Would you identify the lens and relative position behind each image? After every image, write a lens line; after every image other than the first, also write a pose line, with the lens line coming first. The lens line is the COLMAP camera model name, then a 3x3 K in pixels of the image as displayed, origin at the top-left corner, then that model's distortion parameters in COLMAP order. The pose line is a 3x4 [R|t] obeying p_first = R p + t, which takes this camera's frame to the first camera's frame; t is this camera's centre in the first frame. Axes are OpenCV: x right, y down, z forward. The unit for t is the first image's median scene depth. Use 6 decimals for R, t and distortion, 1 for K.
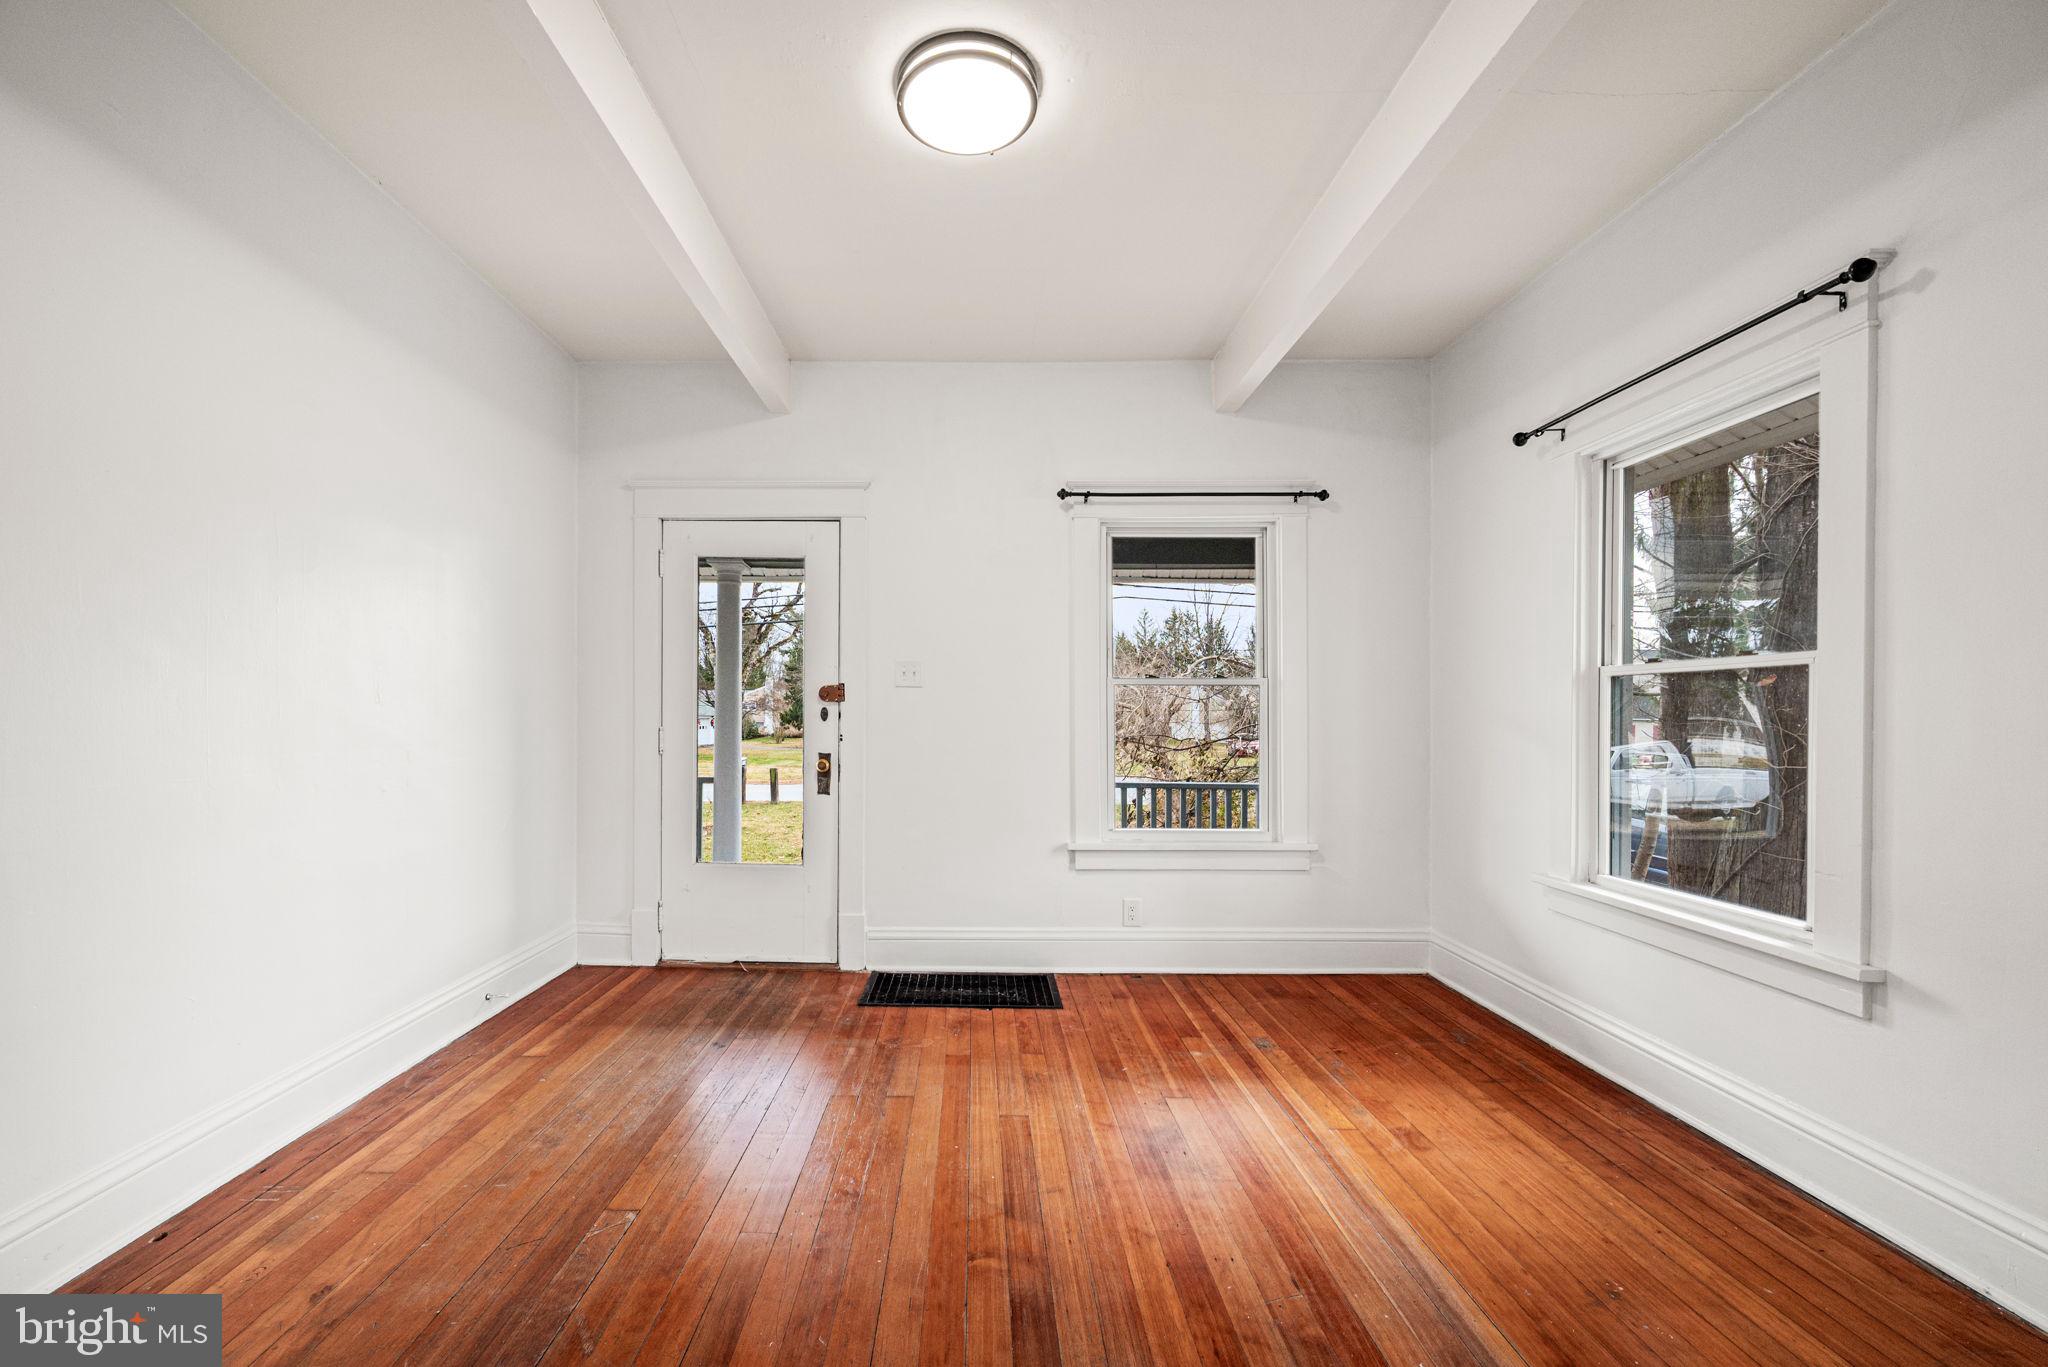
lens RADIAL K [[827.1, 0, 995.3], [0, 827.1, 729.2], [0, 0, 1]] dist [-0.002416, -0.000024]
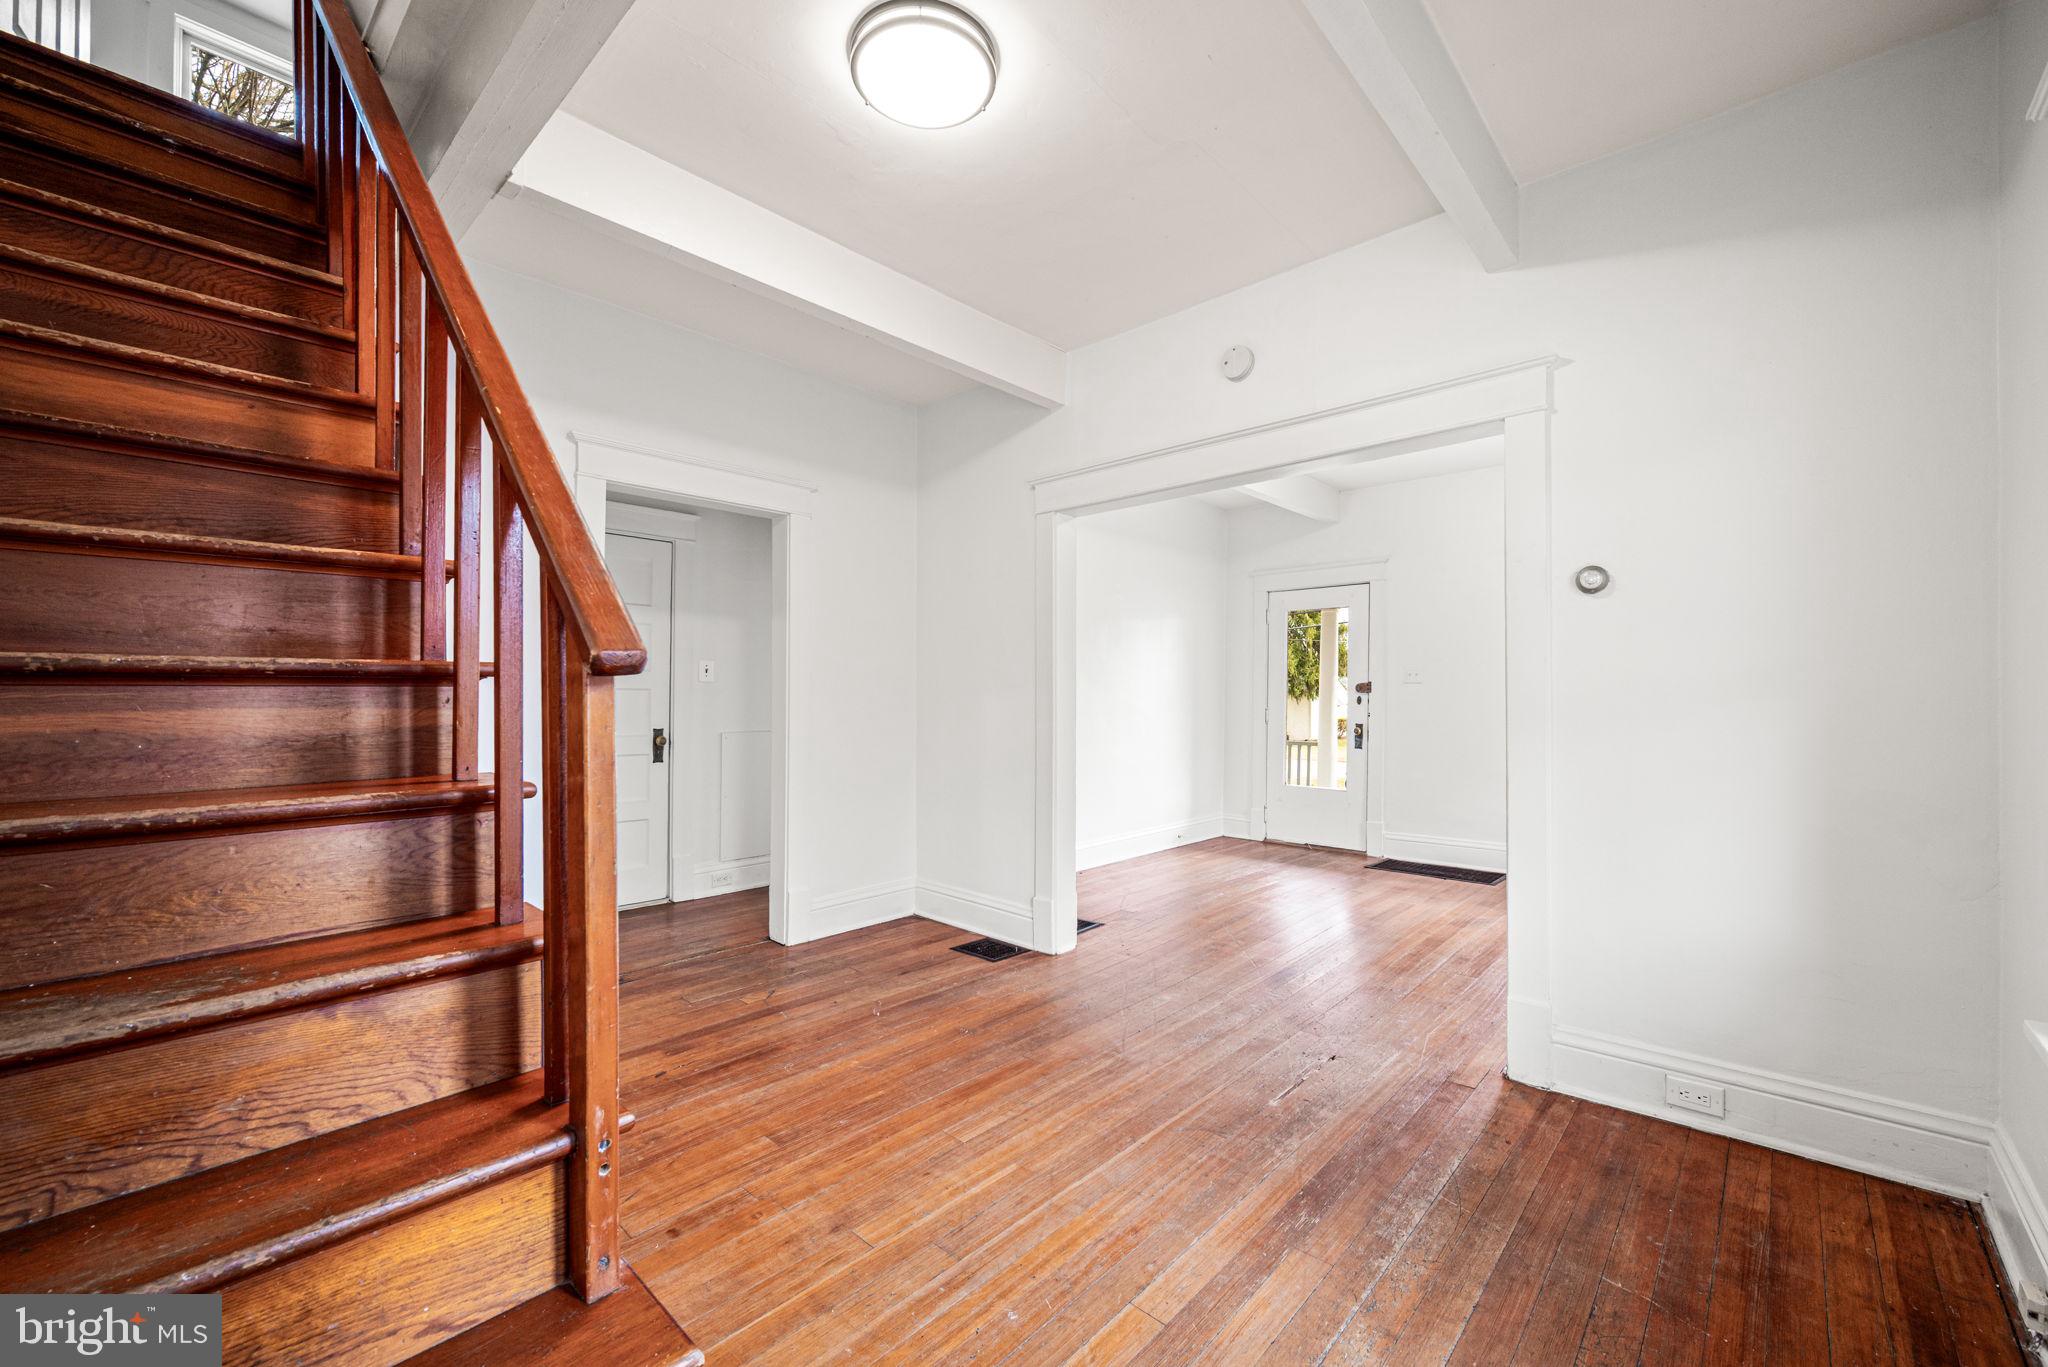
lens RADIAL K [[834.0, 0, 1013.1], [0, 834.0, 703.1], [0, 0, 1]] dist [-0.000345, -0.000328]
pose [[0.721310, -0.005133, -0.692594, 0.621071], [-0.002245, 0.999950, -0.009750, 0.007037], [0.692609, 0.008587, 0.721262, -0.940486]]
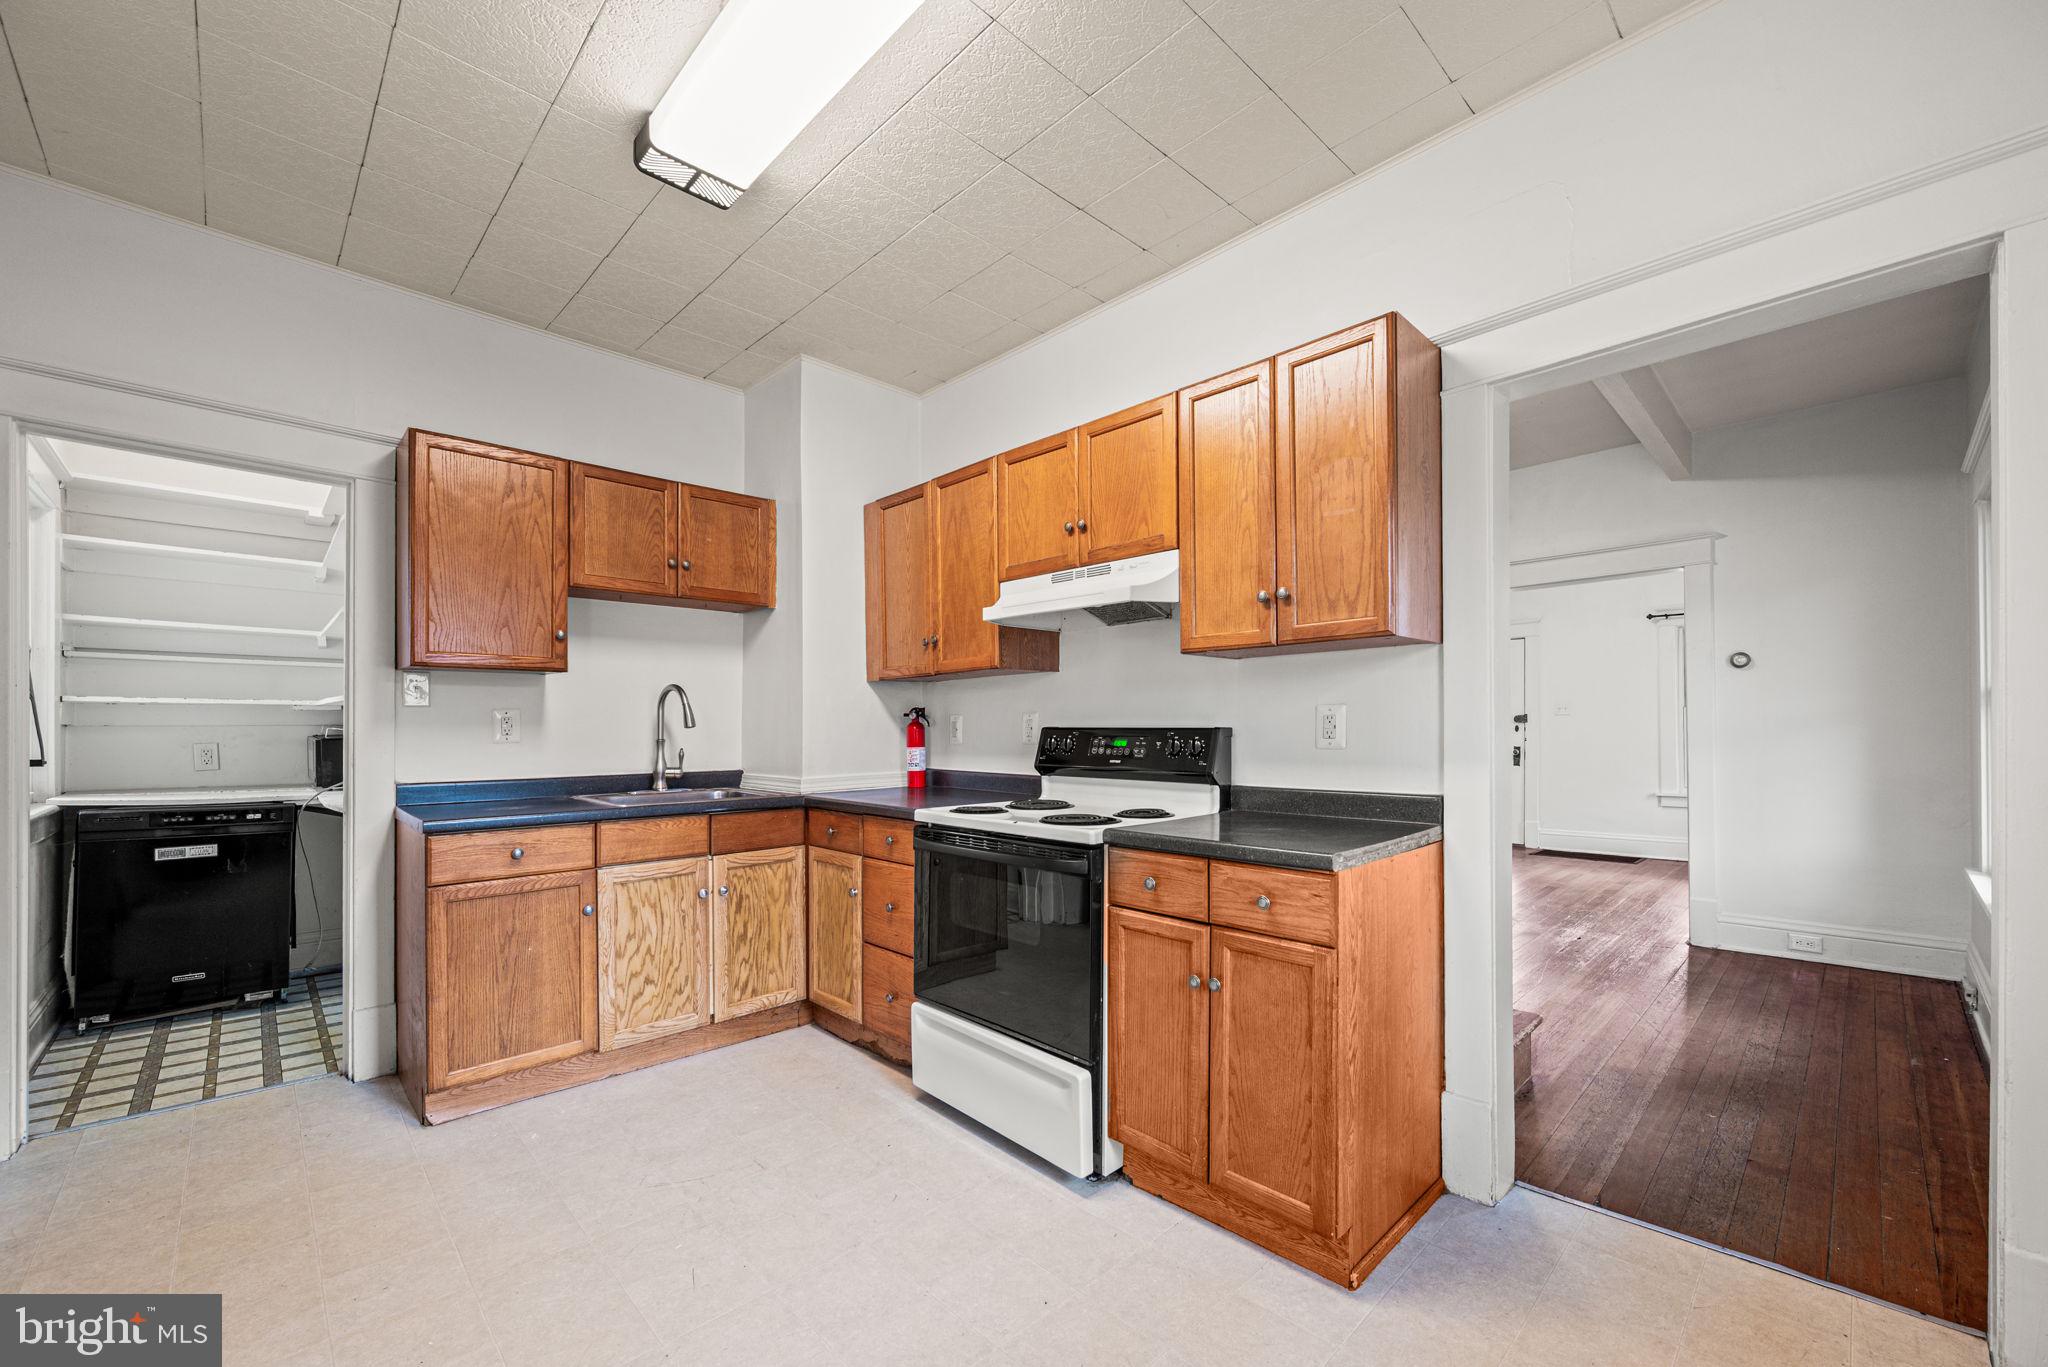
lens RADIAL K [[827.1, 0, 995.3], [0, 827.1, 729.2], [0, 0, 1]] dist [-0.002416, -0.000024]
pose [[0.669543, -0.010306, -0.742702, 0.667141], [0.001033, 0.999916, -0.012943, 0.013981], [0.742773, 0.007899, 0.669497, -2.004573]]
